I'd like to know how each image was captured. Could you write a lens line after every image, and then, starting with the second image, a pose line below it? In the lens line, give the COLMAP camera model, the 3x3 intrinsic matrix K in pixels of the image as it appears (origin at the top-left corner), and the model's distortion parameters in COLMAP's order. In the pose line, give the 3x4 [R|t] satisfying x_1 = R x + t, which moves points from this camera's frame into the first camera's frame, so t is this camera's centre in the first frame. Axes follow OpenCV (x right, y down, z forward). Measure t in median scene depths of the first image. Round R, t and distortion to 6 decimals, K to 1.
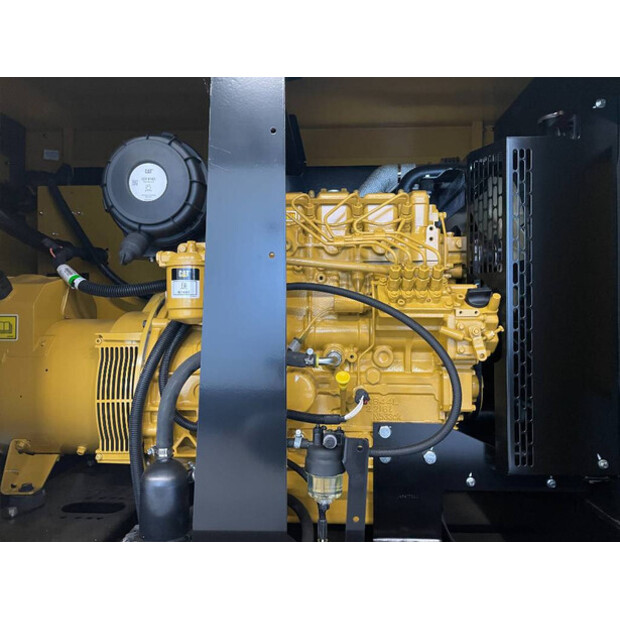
lens RADIAL K [[473.2, 0, 313.7], [0, 473.2, 302.8], [0, 0, 1]] dist [0.087563, -0.114118]
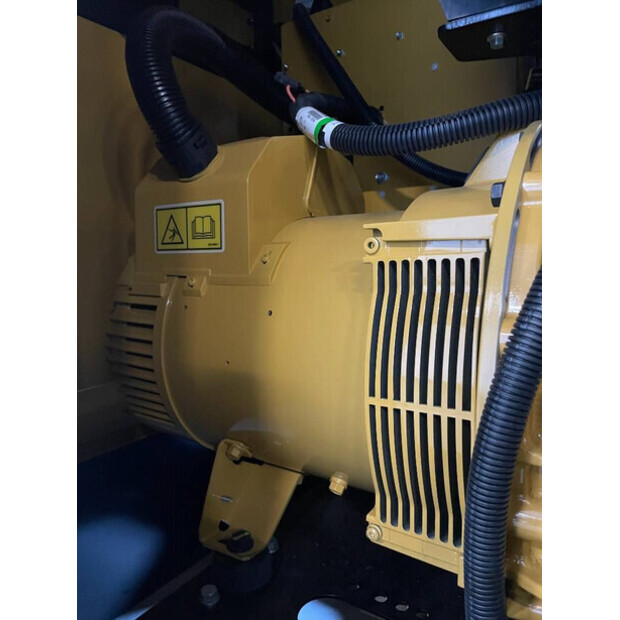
lens RADIAL K [[473.2, 0, 313.7], [0, 473.2, 302.8], [0, 0, 1]] dist [0.087563, -0.114118]
pose [[0.864765, 0.040319, -0.500555, -0.281897], [0.011041, 0.995004, 0.099220, 0.082986], [0.502055, -0.091329, 0.860000, 0.613117]]
